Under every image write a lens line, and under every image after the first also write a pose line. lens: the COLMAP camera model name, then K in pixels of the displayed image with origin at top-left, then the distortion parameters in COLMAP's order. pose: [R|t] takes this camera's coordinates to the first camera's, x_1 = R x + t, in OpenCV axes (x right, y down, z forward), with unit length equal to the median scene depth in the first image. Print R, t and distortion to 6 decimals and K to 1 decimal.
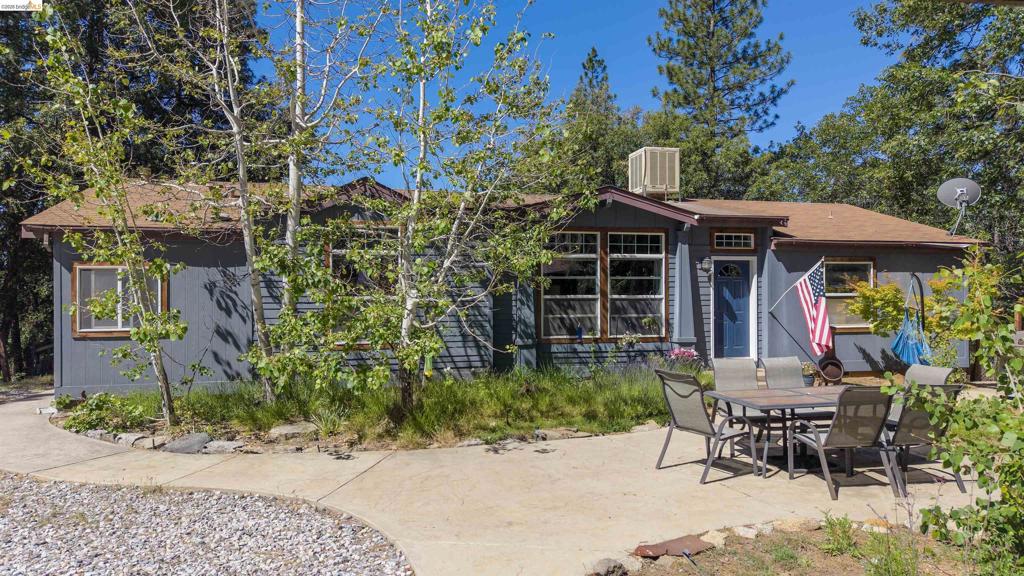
lens RADIAL K [[646.3, 0, 512.0], [0, 646.3, 288.0], [0, 0, 1]] dist [-0.000062, -0.000398]
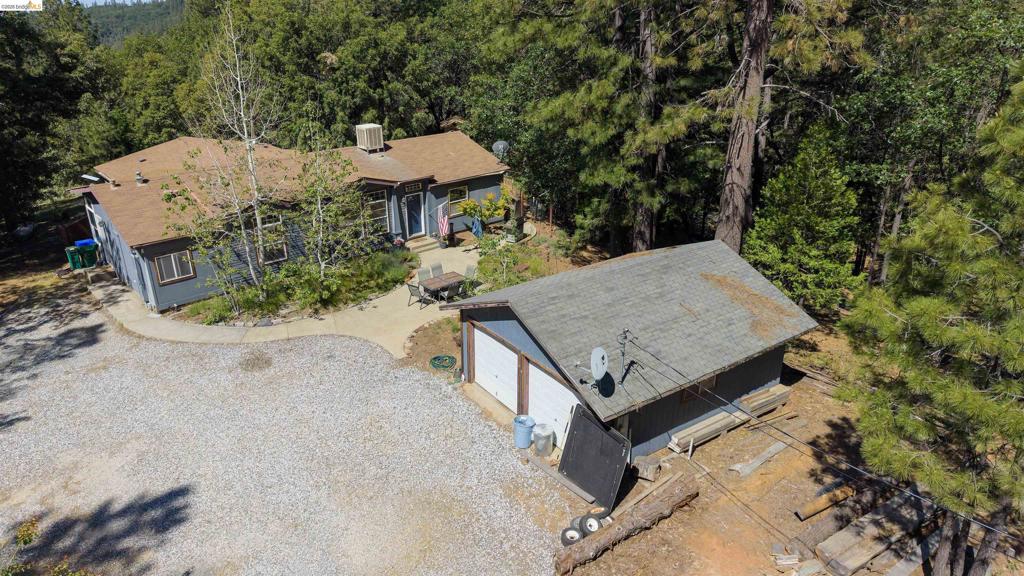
lens RADIAL K [[646.3, 0, 512.0], [0, 646.3, 288.0], [0, 0, 1]] dist [-0.000062, -0.000398]
pose [[0.868841, -0.203722, 0.451235, -0.494785], [-0.001676, 0.910202, 0.414162, -0.733959], [-0.495088, -0.360598, 0.790479, -1.203365]]
